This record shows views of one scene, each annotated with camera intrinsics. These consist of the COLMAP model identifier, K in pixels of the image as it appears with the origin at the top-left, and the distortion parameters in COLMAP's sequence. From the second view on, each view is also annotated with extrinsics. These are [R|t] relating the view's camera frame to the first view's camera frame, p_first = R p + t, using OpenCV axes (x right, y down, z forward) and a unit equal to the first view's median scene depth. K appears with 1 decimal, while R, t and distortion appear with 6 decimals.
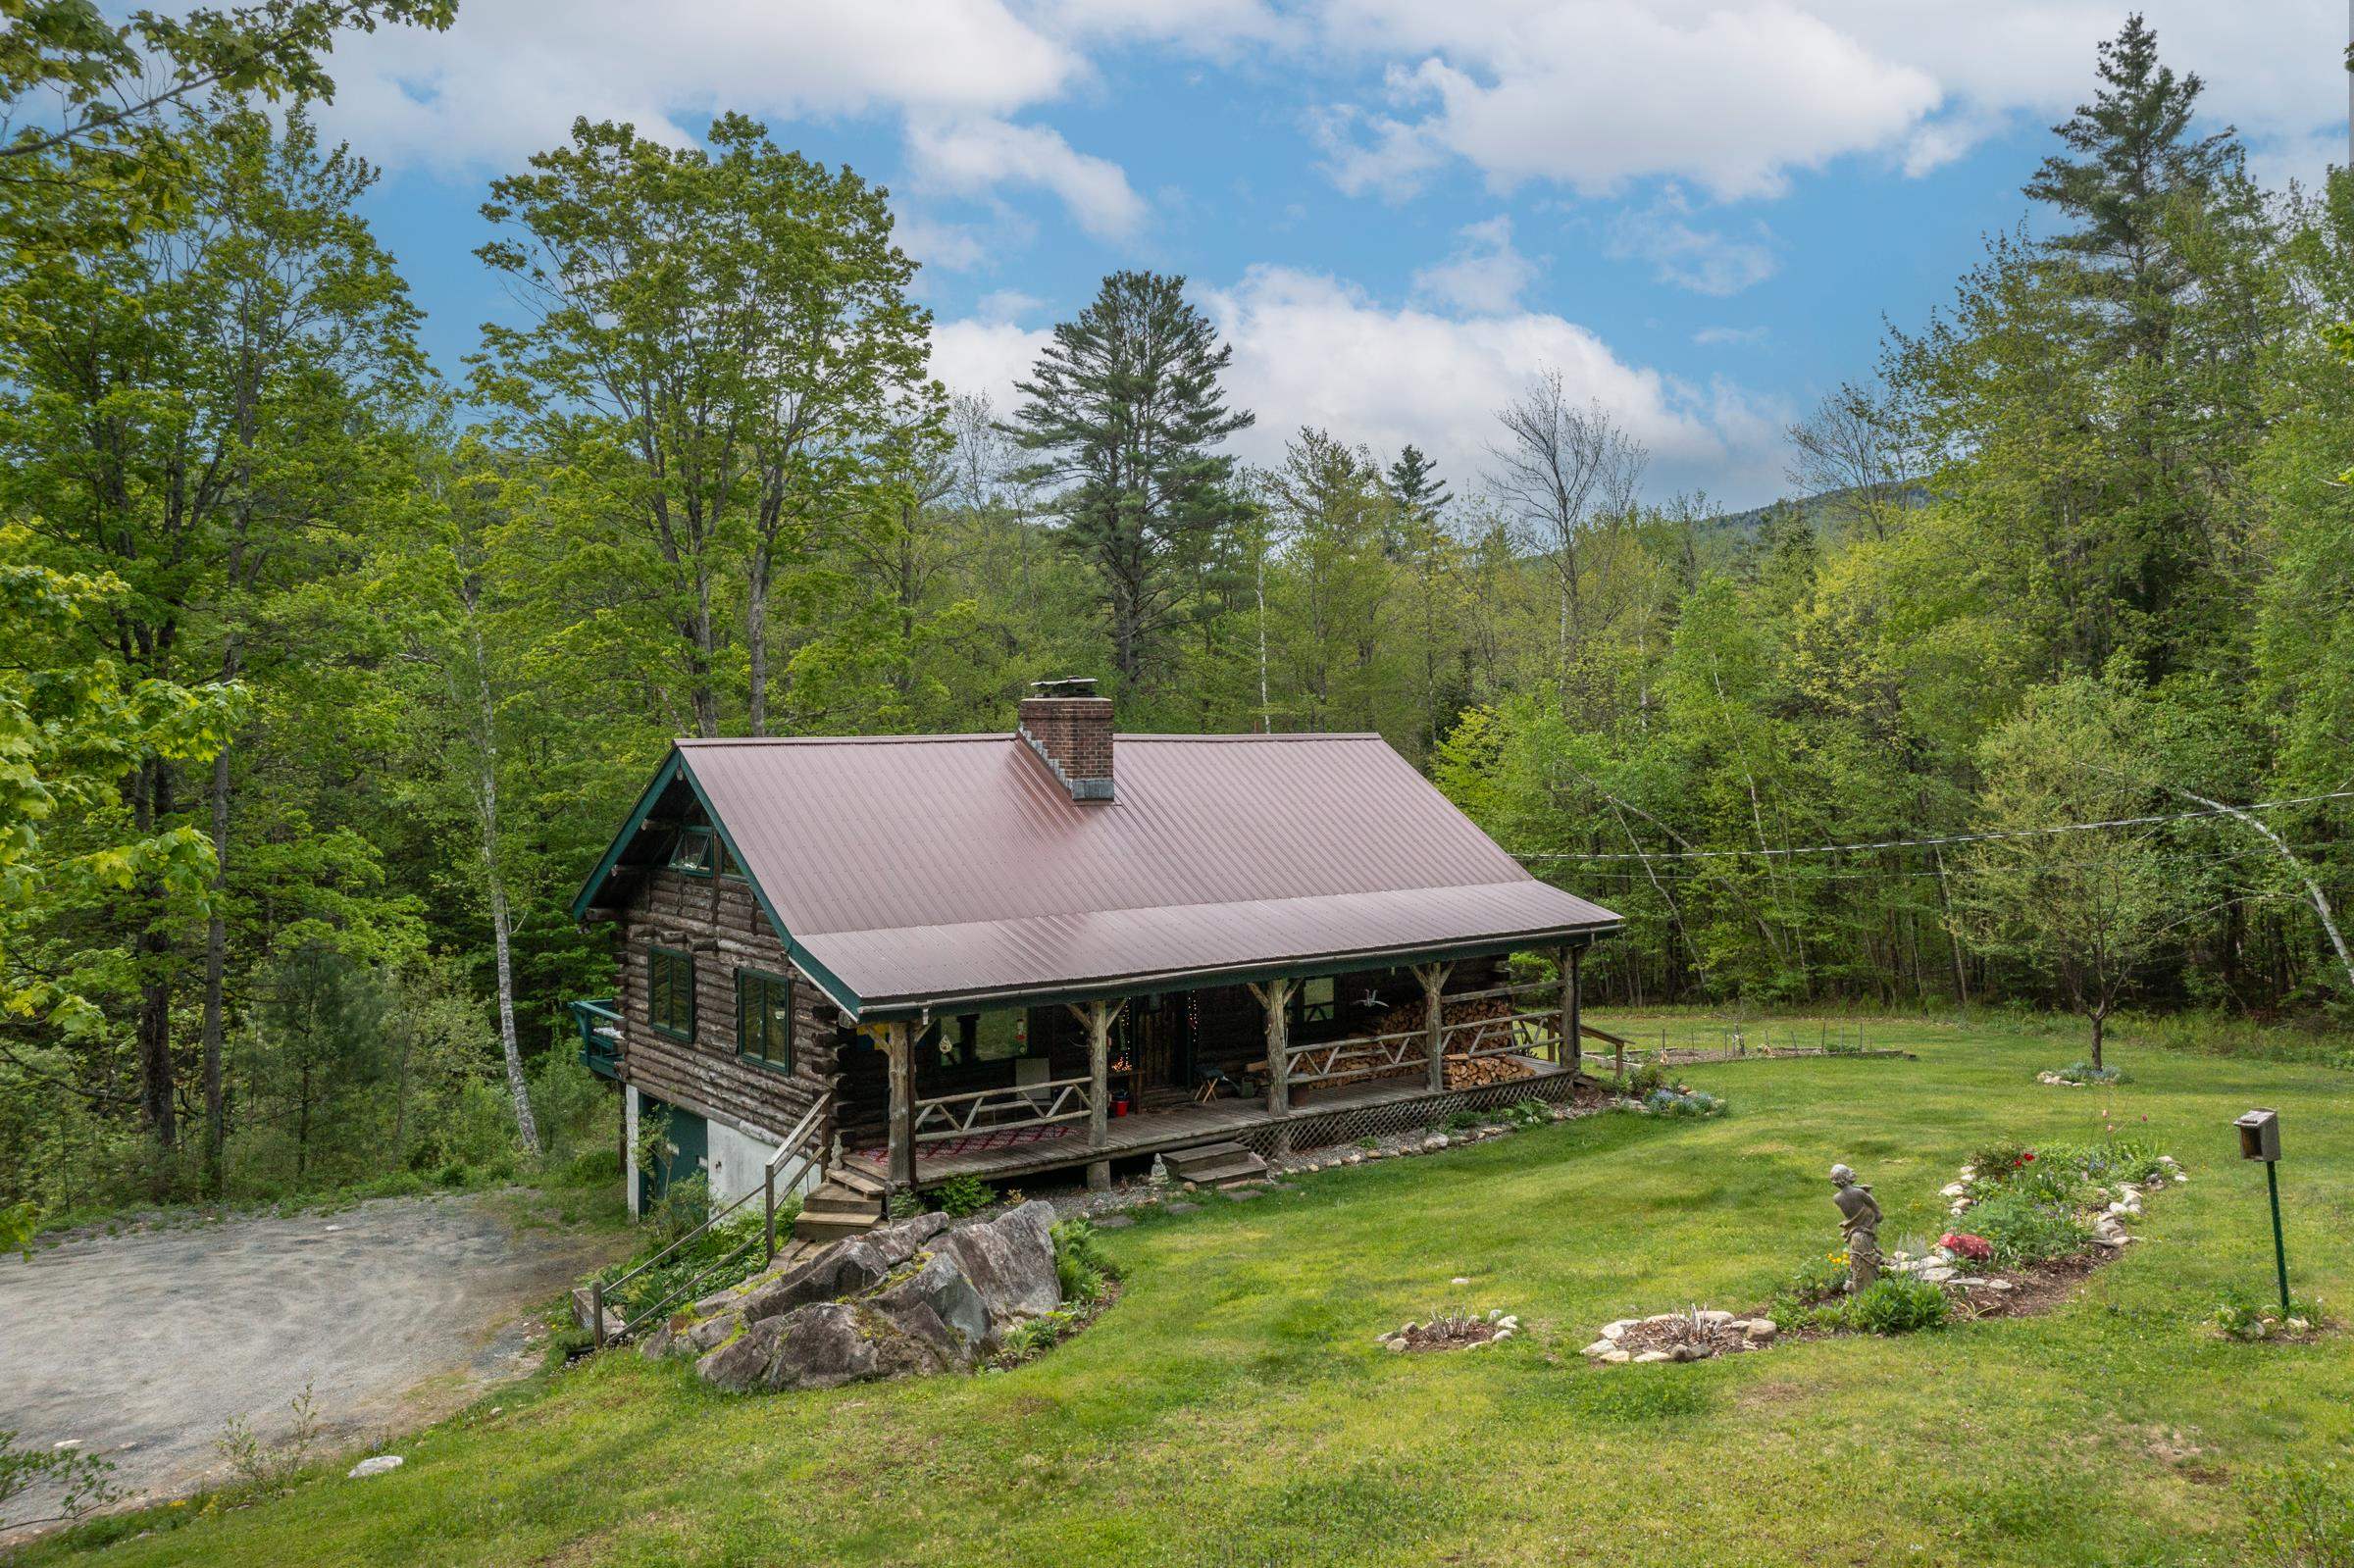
lens RADIAL K [[1929.4, 0, 1183.0], [0, 1929.4, 685.1], [0, 0, 1]] dist [0.015882, -0.000582]
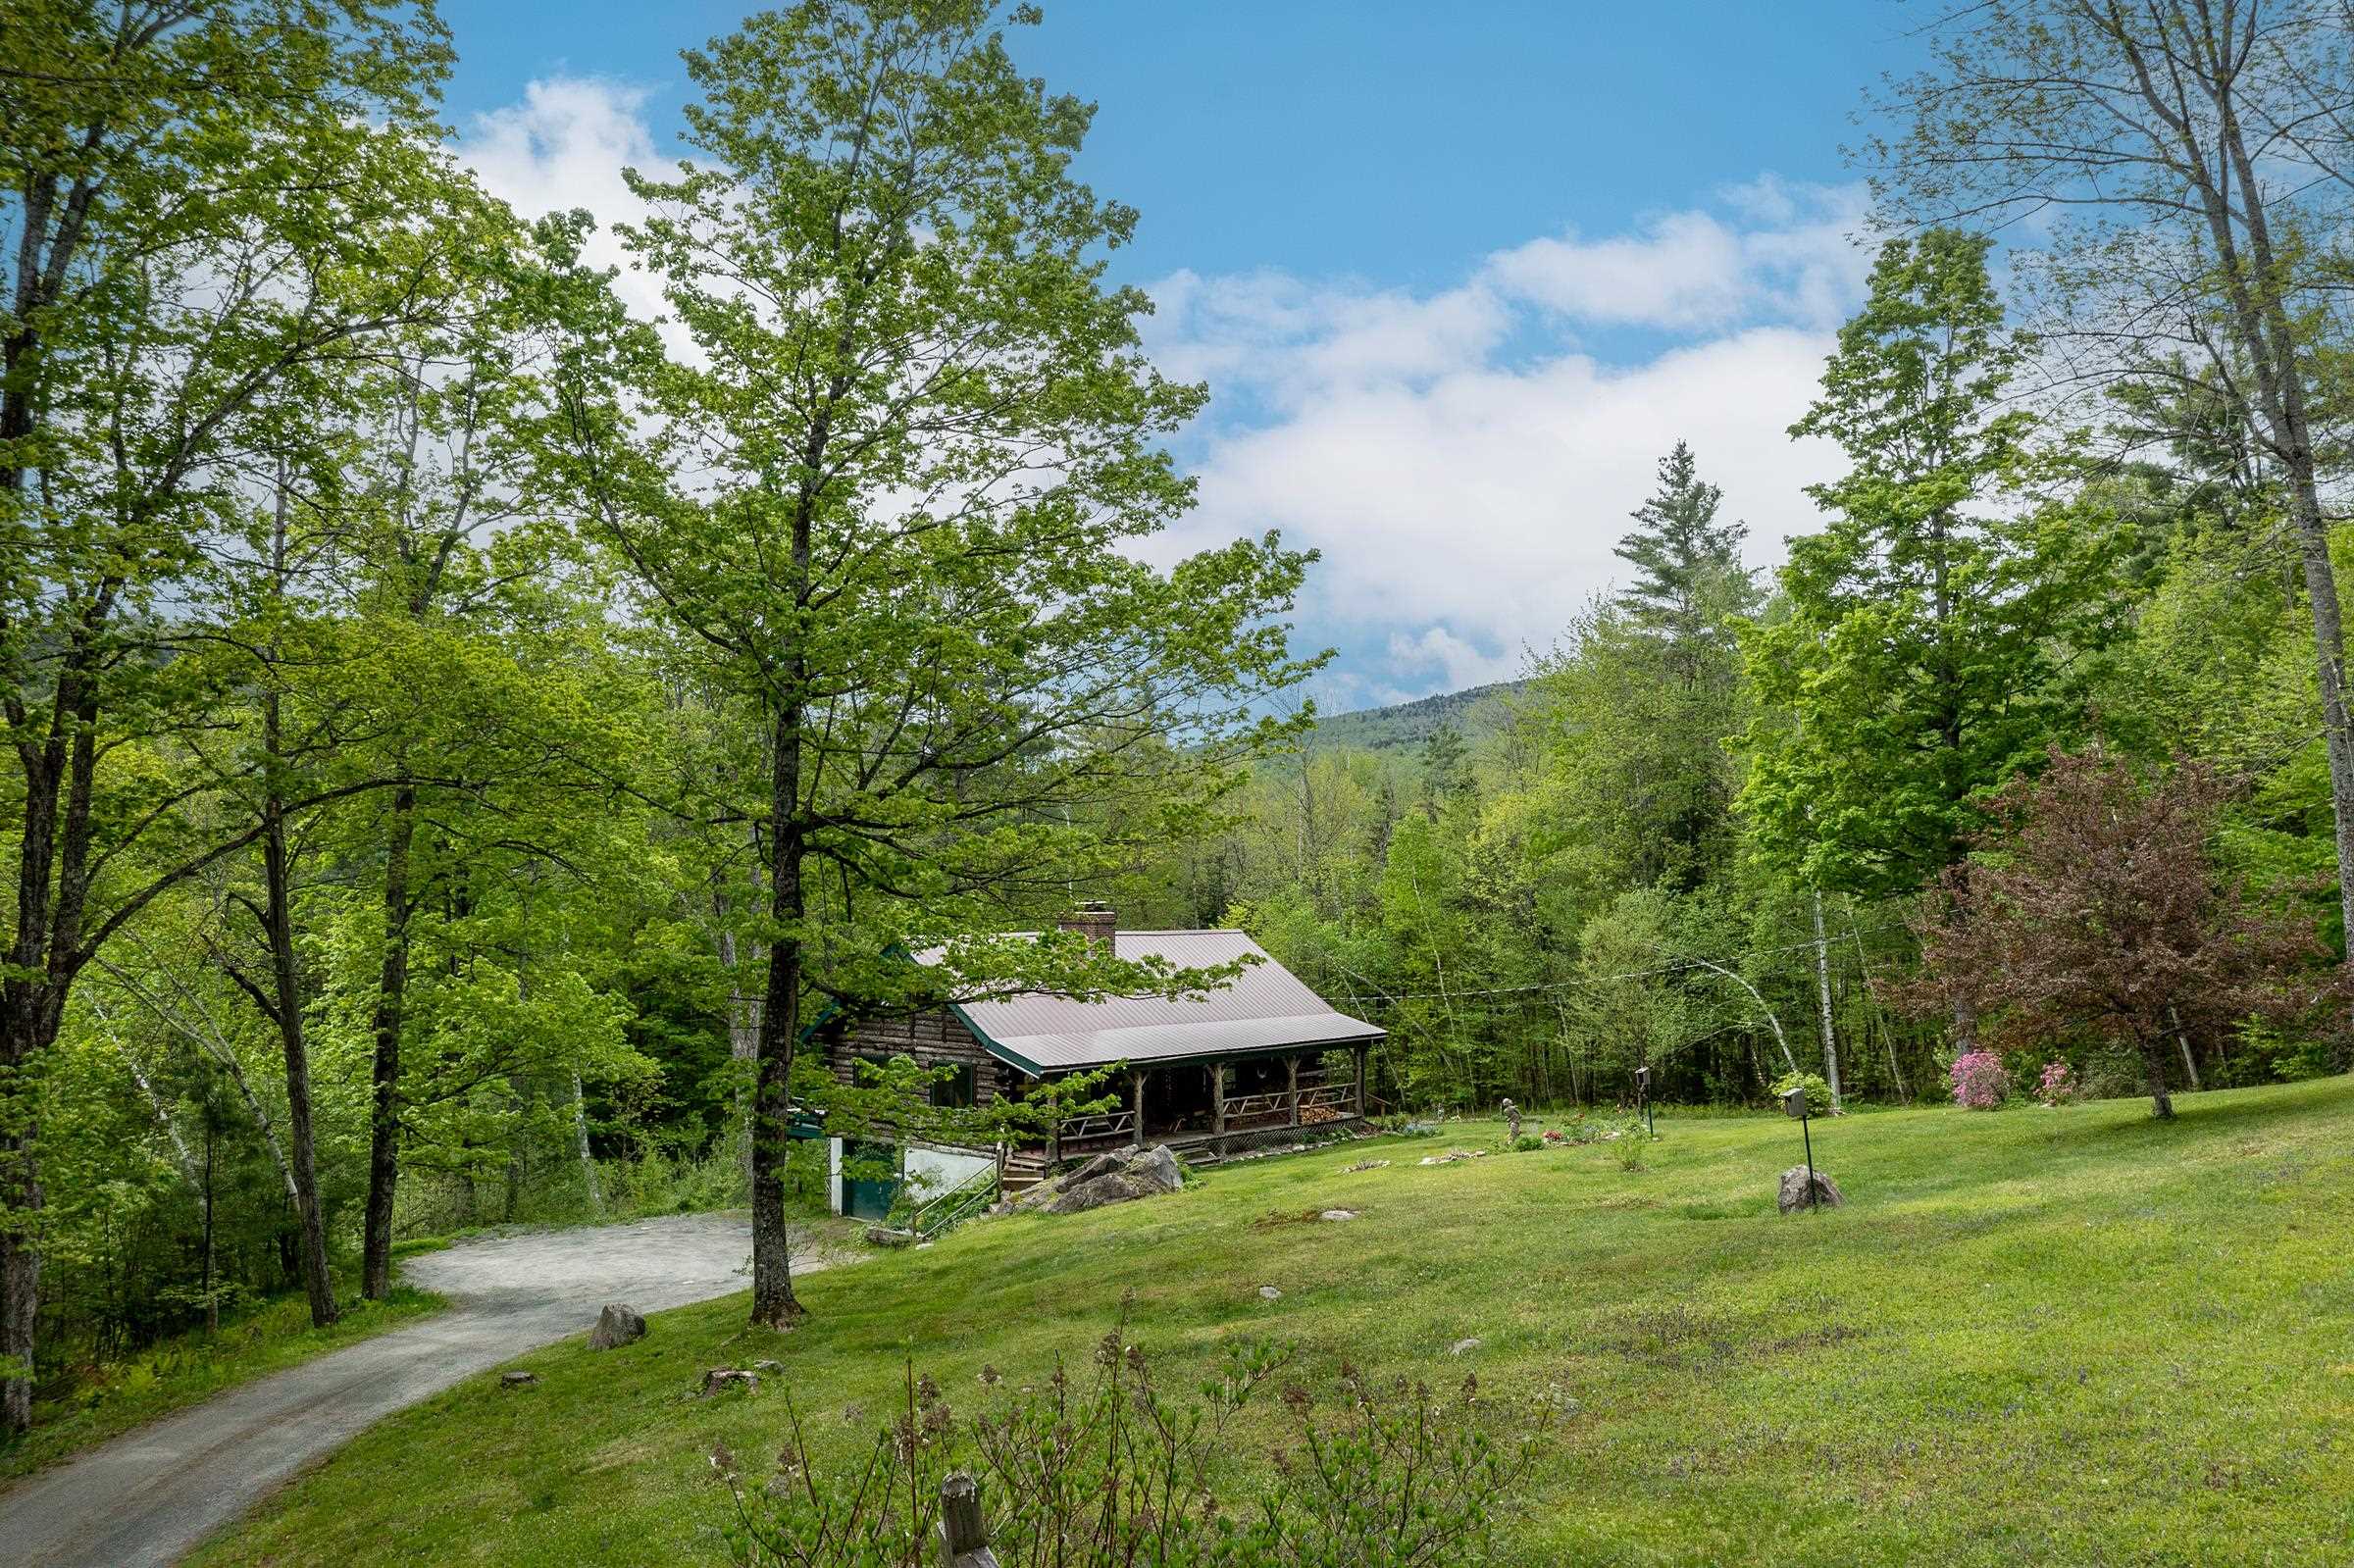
lens RADIAL K [[1929.4, 0, 1178.3], [0, 1929.4, 786.3], [0, 0, 1]] dist [0.015882, -0.000582]
pose [[0.985806, 0.007850, 0.167702, -0.169973], [-0.001330, 0.999240, -0.038958, -0.024557], [-0.167881, 0.038182, 0.985068, -0.477085]]
